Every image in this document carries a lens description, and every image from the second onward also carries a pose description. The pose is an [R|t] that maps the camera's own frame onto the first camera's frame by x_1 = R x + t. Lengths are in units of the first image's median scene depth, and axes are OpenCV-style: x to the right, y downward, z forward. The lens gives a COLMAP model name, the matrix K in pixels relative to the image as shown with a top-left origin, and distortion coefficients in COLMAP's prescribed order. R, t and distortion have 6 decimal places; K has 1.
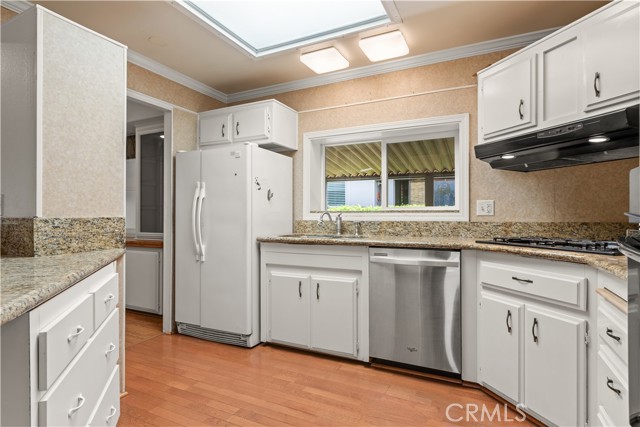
lens RADIAL K [[343.4, 0, 319.1], [0, 343.4, 215.0], [0, 0, 1]] dist [0.005909, 0.000378]
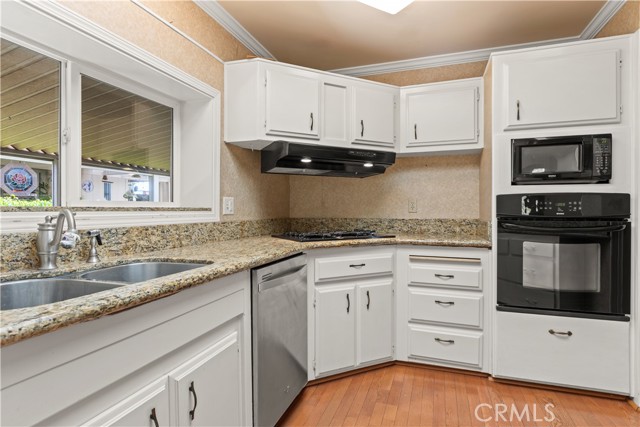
lens RADIAL K [[343.4, 0, 319.2], [0, 343.4, 211.4], [0, 0, 1]] dist [0.005909, 0.000378]
pose [[-0.138061, -0.002998, 0.990419, -0.427211], [0.000975, 0.999995, 0.003162, -0.008747], [-0.990423, 0.001402, -0.138058, 0.881053]]
